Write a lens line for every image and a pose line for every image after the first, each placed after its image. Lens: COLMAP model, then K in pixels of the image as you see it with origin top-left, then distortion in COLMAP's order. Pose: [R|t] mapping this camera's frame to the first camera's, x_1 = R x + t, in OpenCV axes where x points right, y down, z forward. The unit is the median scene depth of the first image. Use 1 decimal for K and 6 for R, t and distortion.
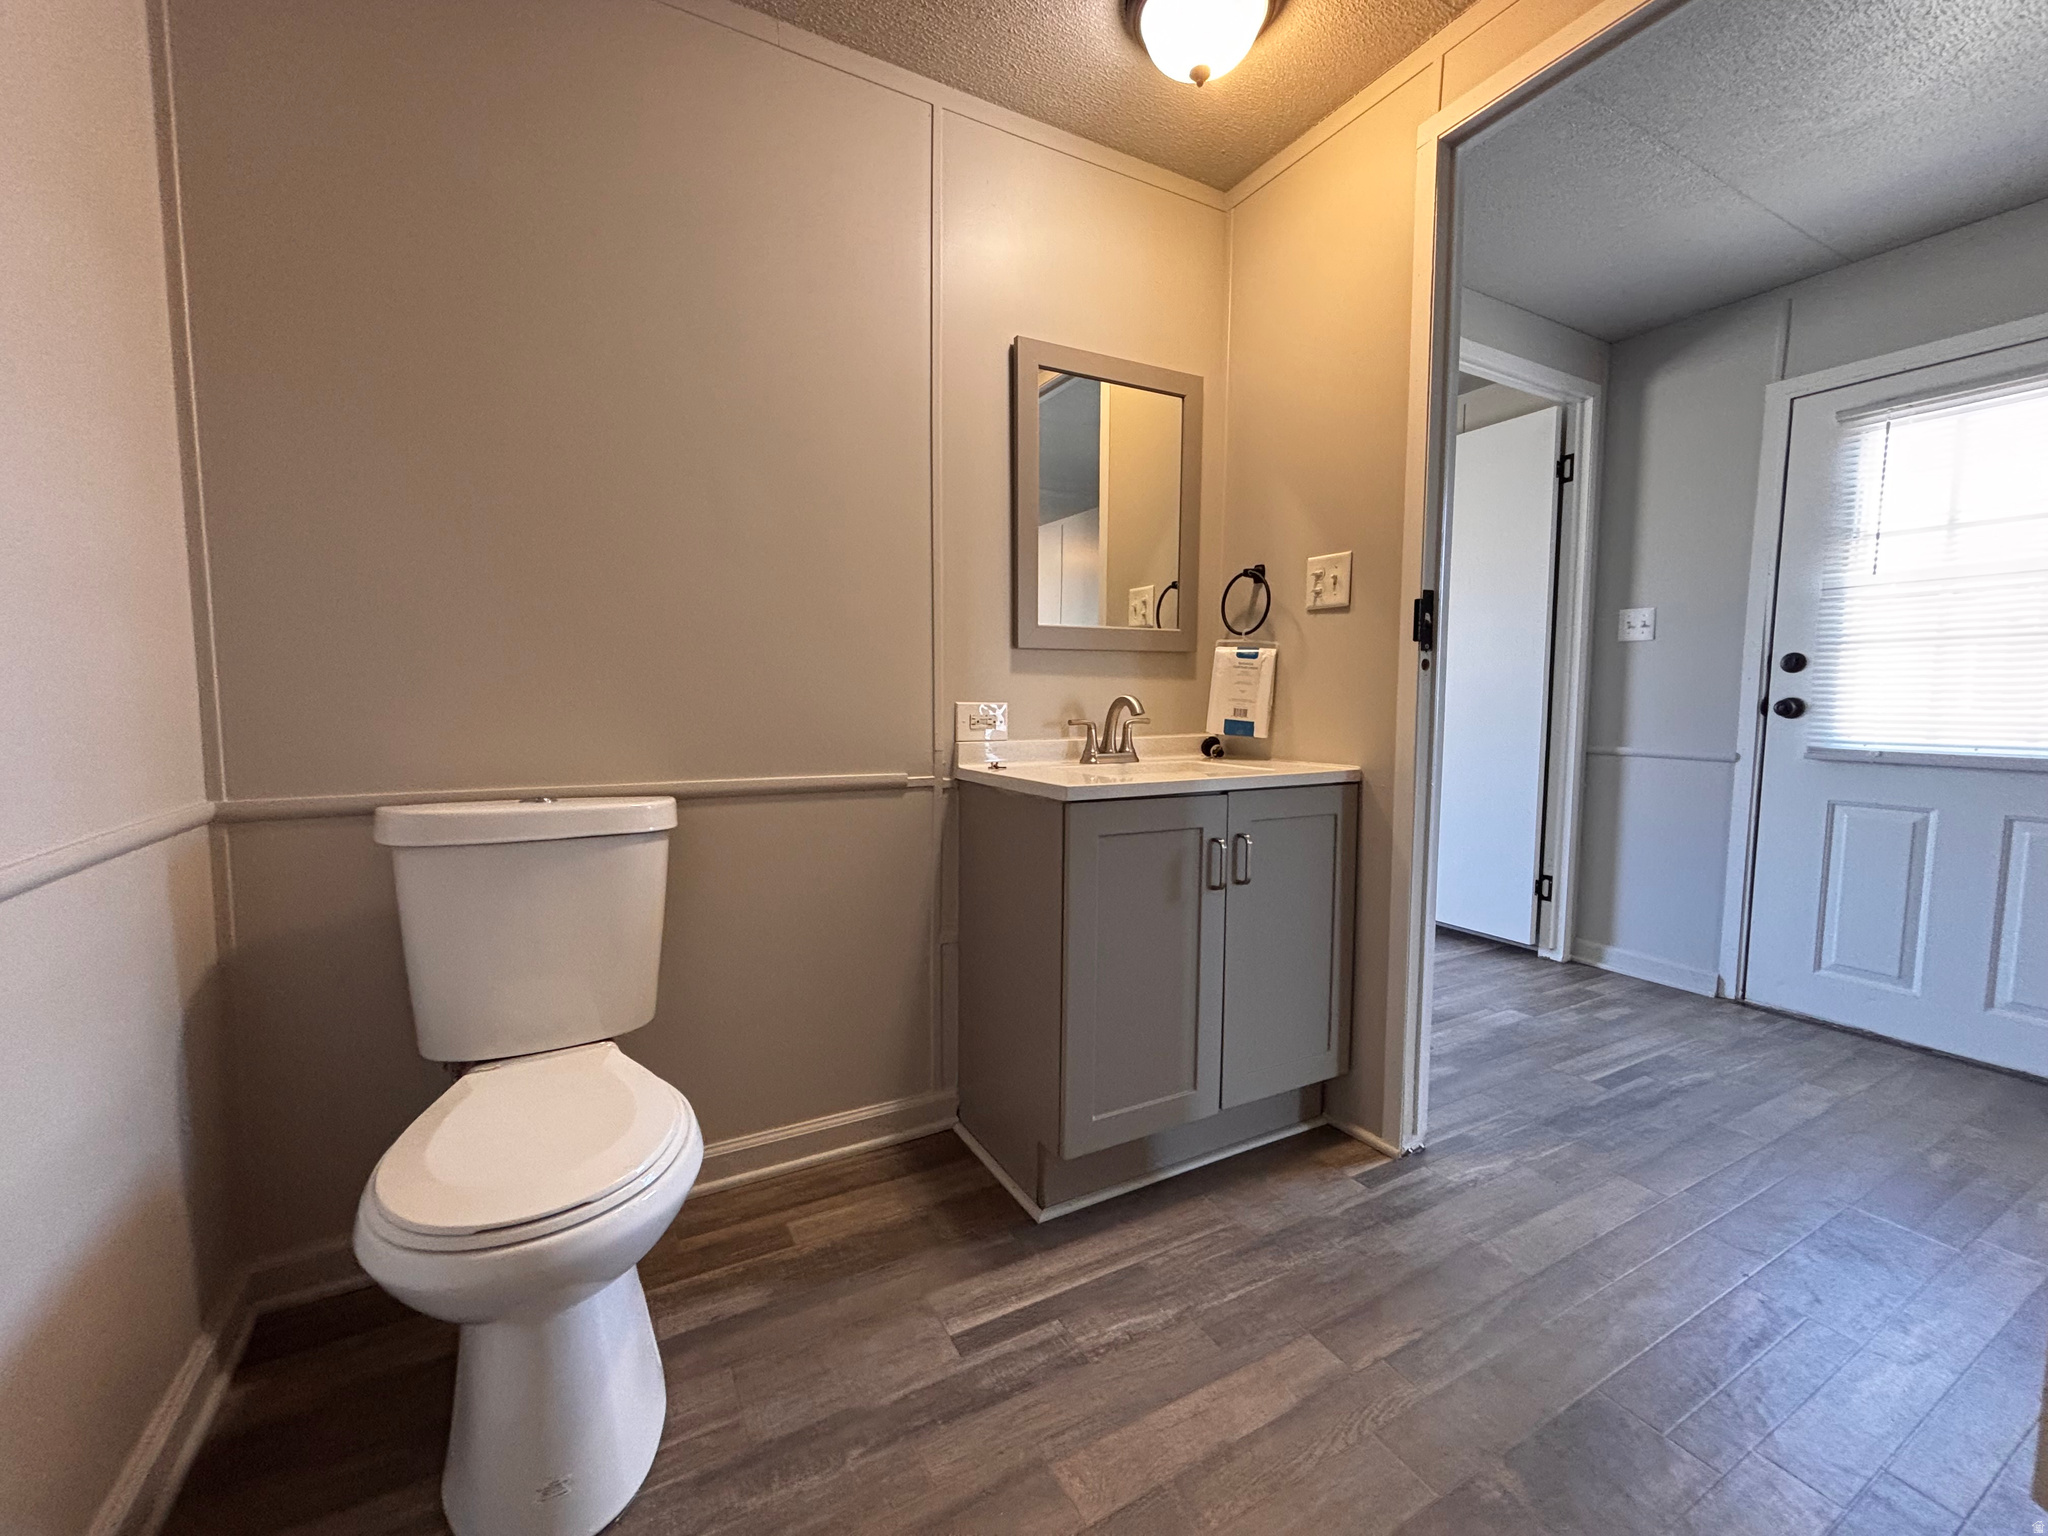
lens RADIAL K [[835.9, 0, 1025.3], [0, 835.9, 754.6], [0, 0, 1]] dist [0.001073, 0.002705]
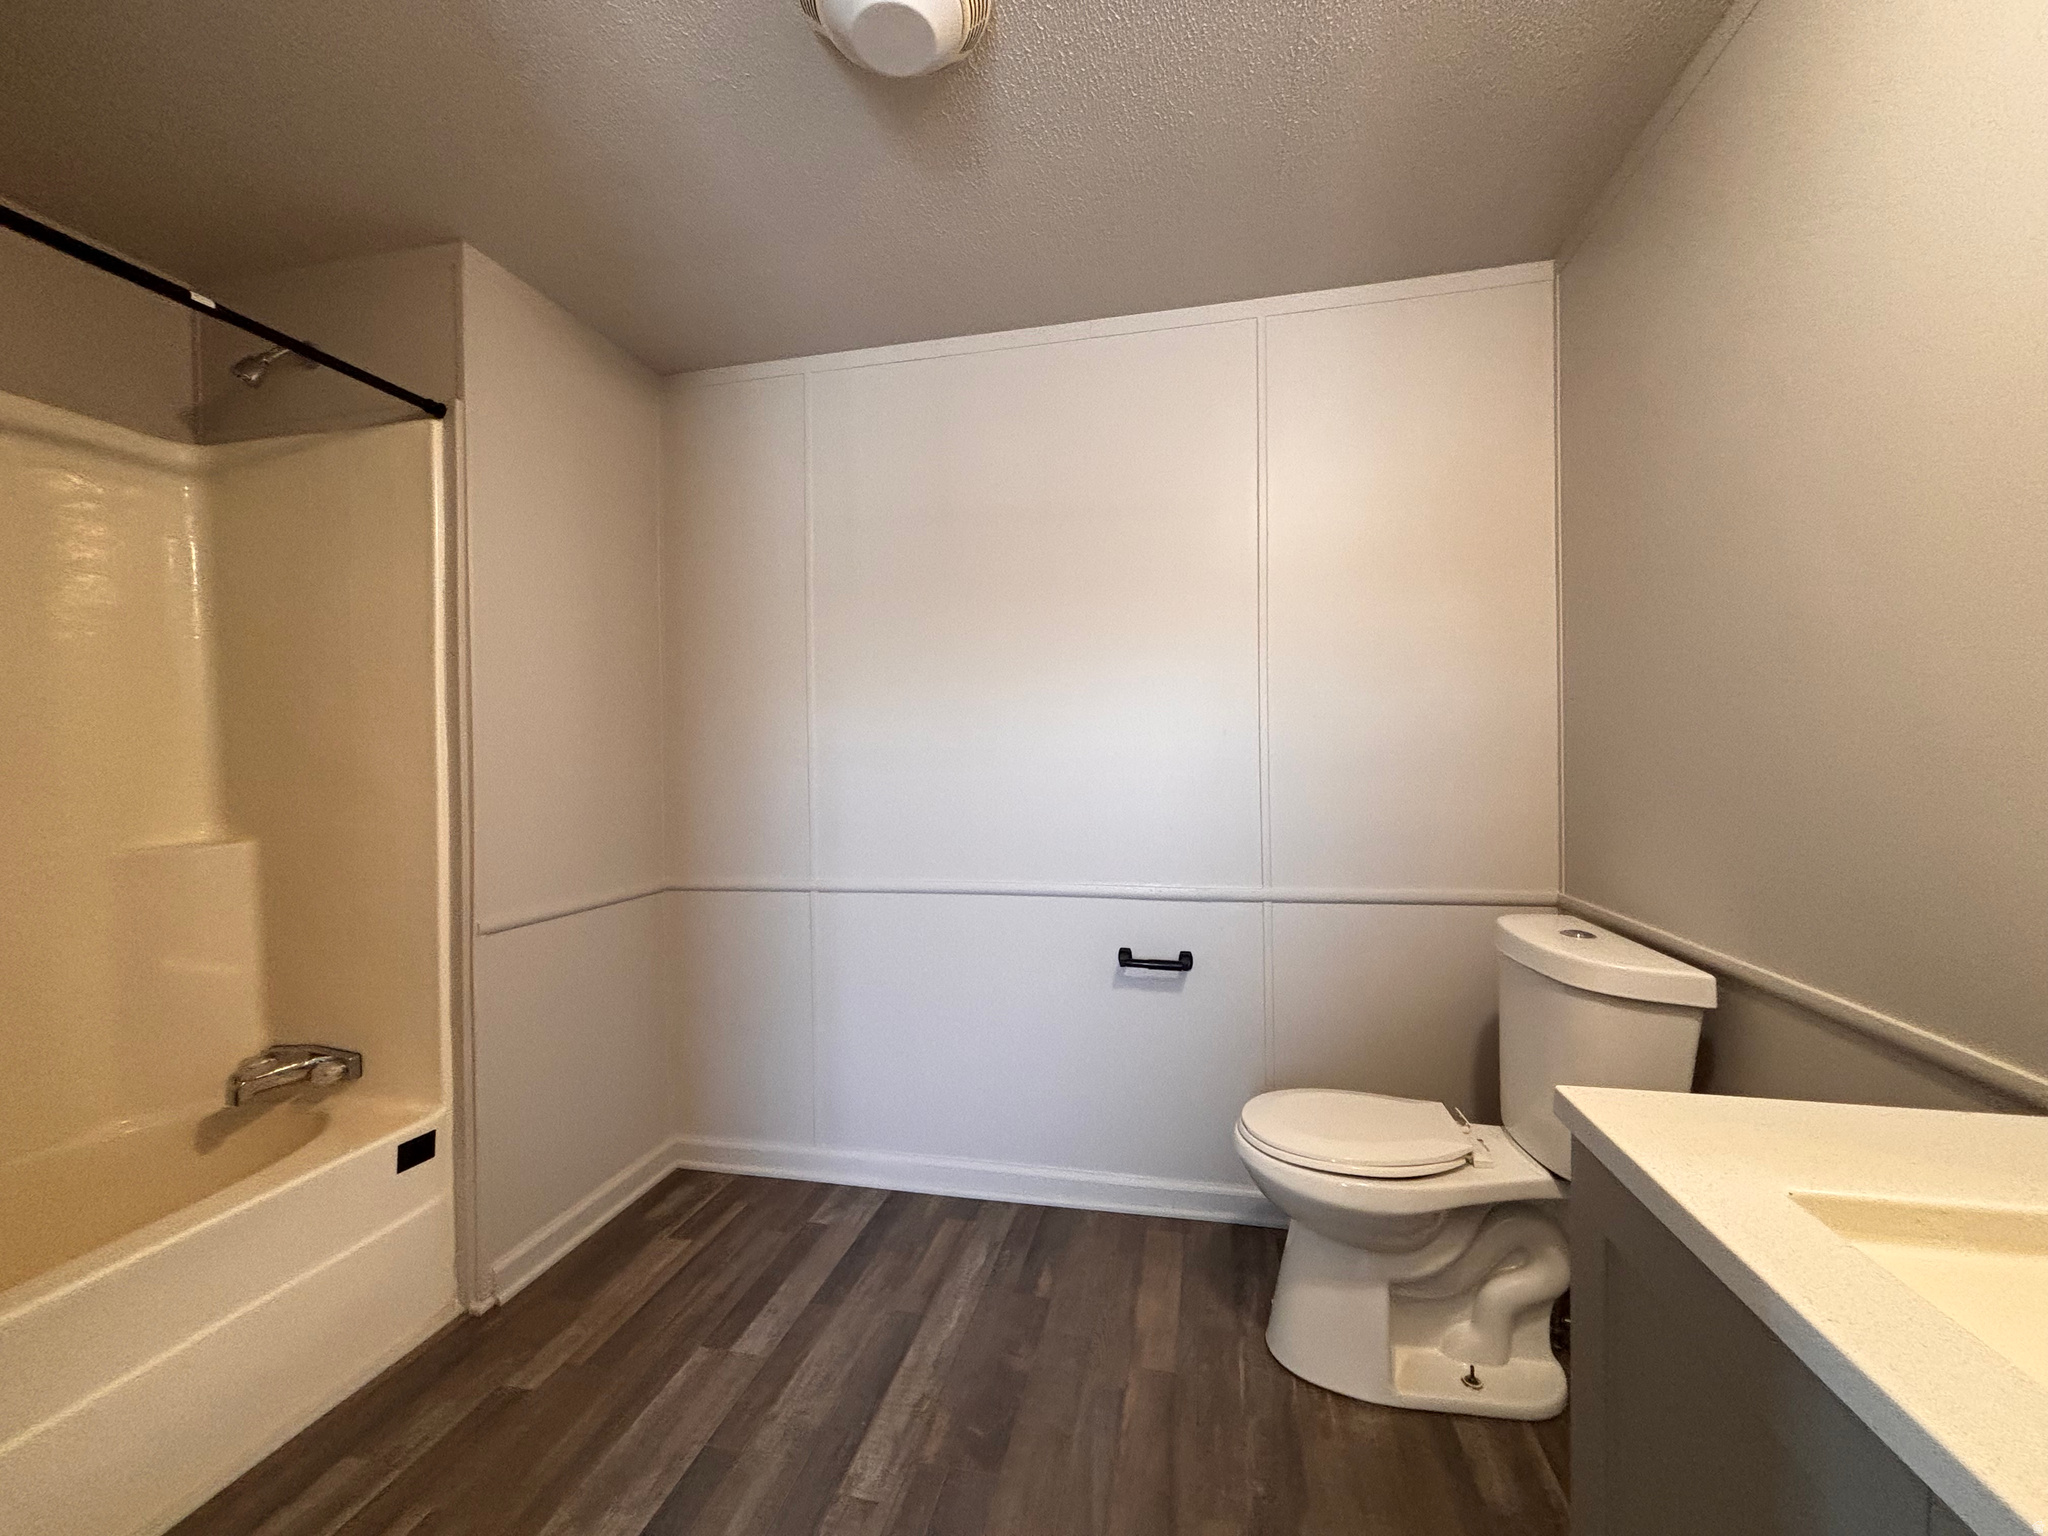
lens RADIAL K [[835.9, 0, 1015.0], [0, 835.9, 756.1], [0, 0, 1]] dist [0.001073, 0.002705]
pose [[-0.657822, 0.003724, -0.753164, 0.650611], [-0.044439, 0.998054, 0.043749, -0.171123], [0.751861, 0.062250, -0.656376, 1.029846]]
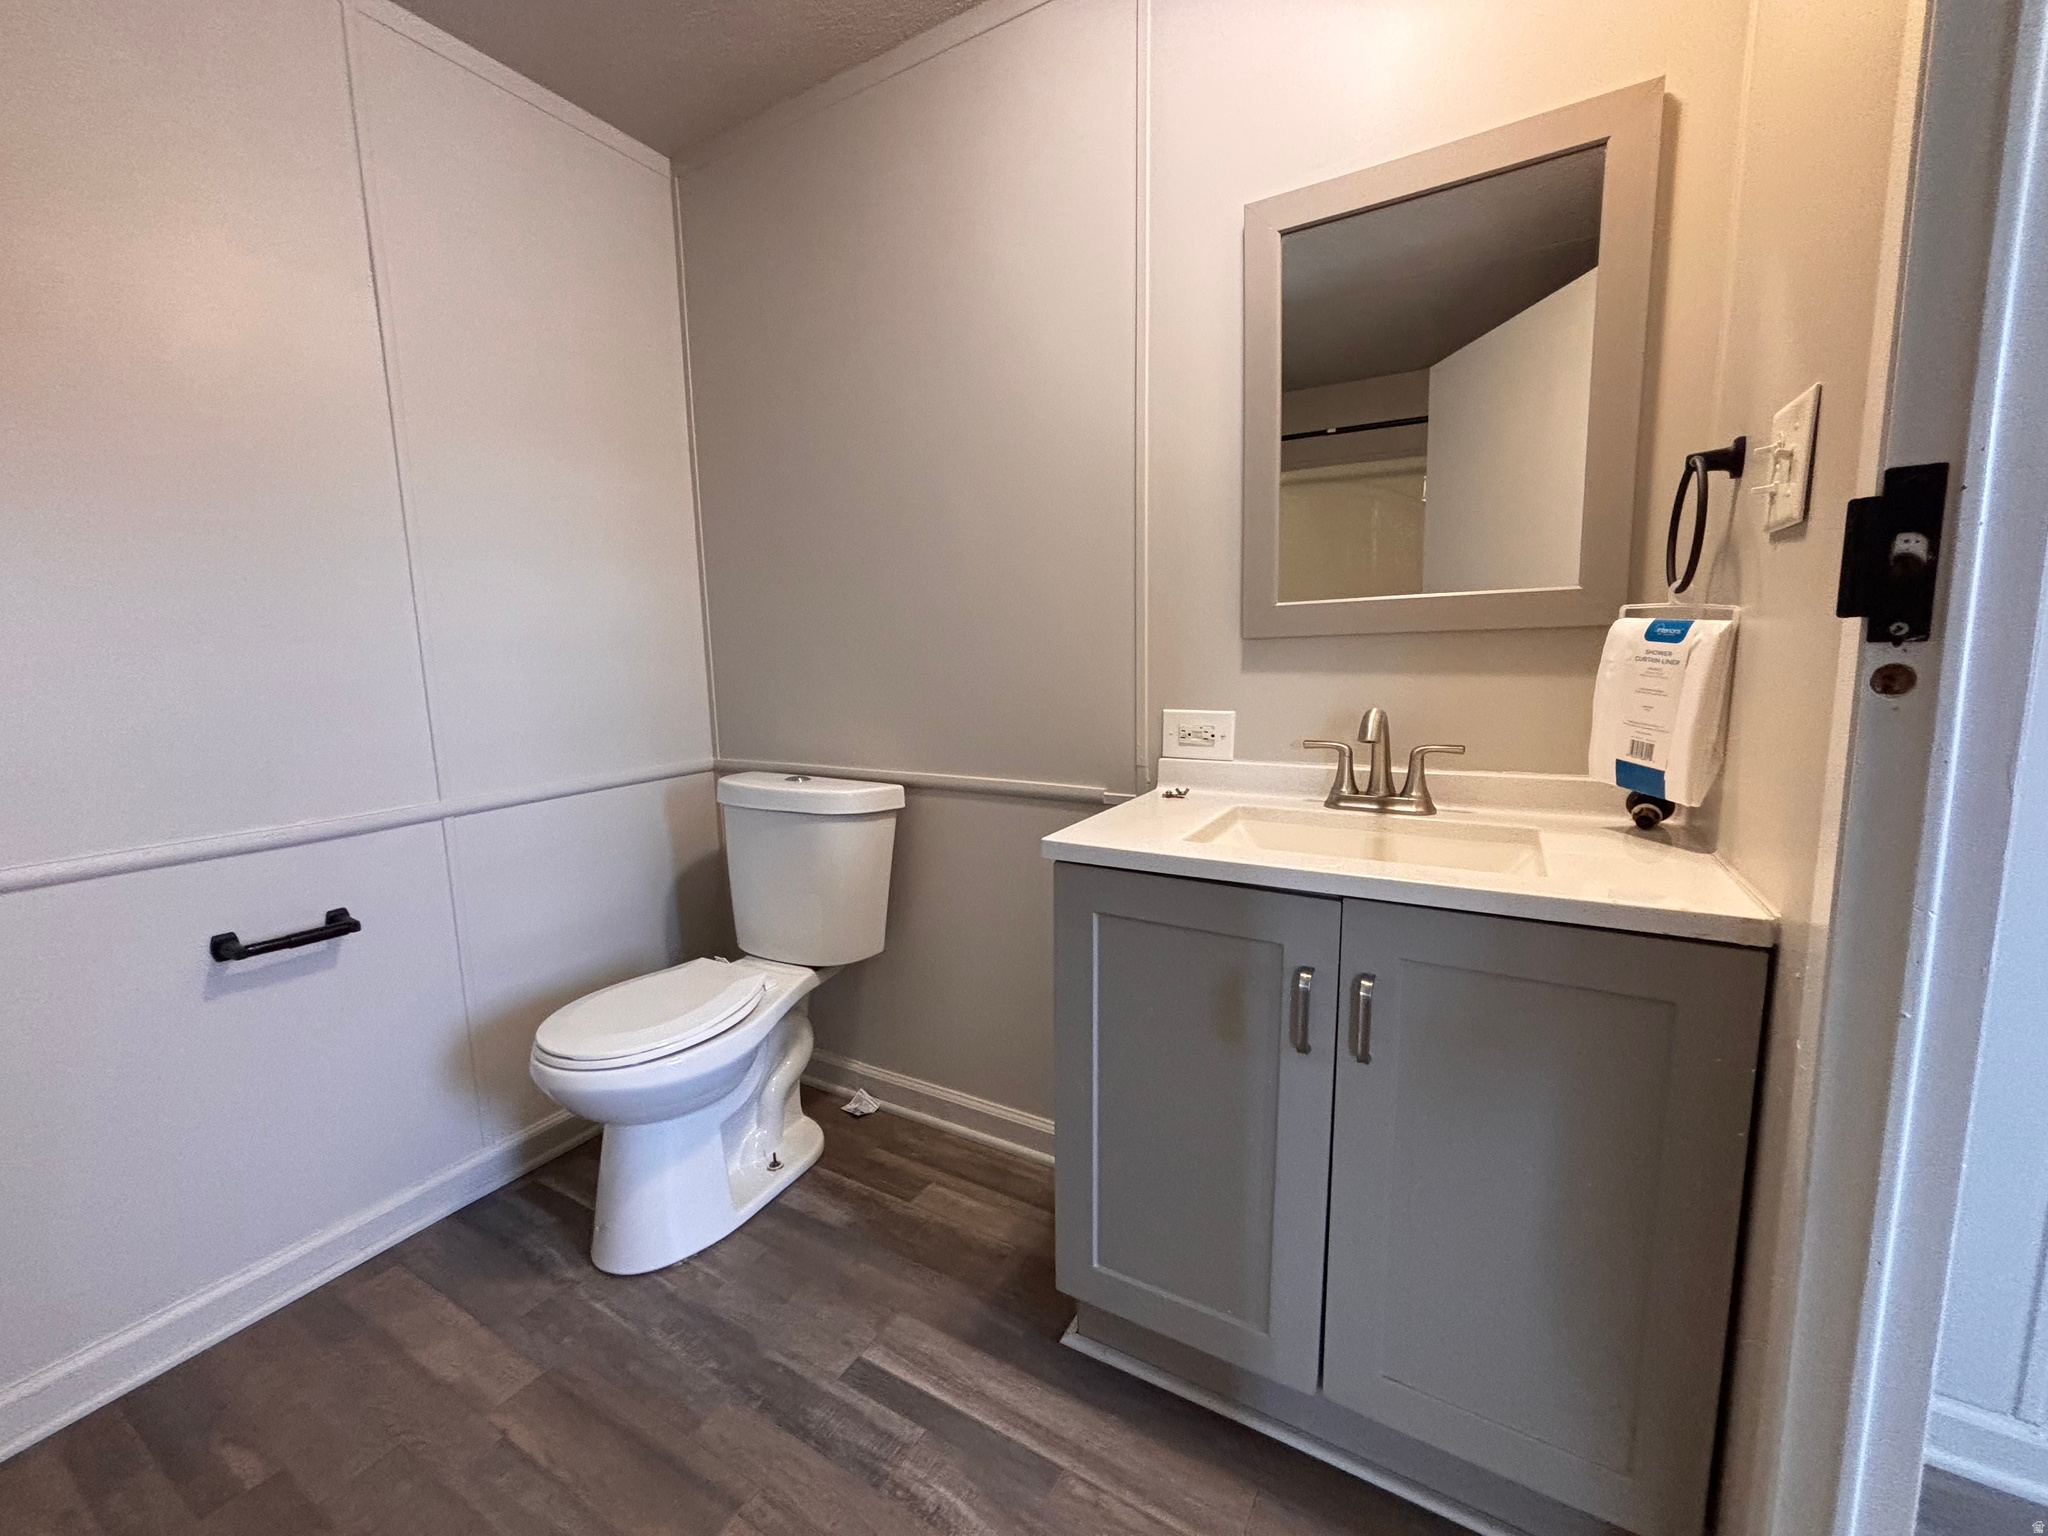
lens RADIAL K [[835.9, 0, 1014.6], [0, 835.9, 760.6], [0, 0, 1]] dist [0.001073, 0.002705]
pose [[0.510348, 0.102035, -0.853893, 0.663456], [-0.038540, 0.994652, 0.095821, -0.103501], [0.859104, -0.015993, 0.511552, 0.547928]]
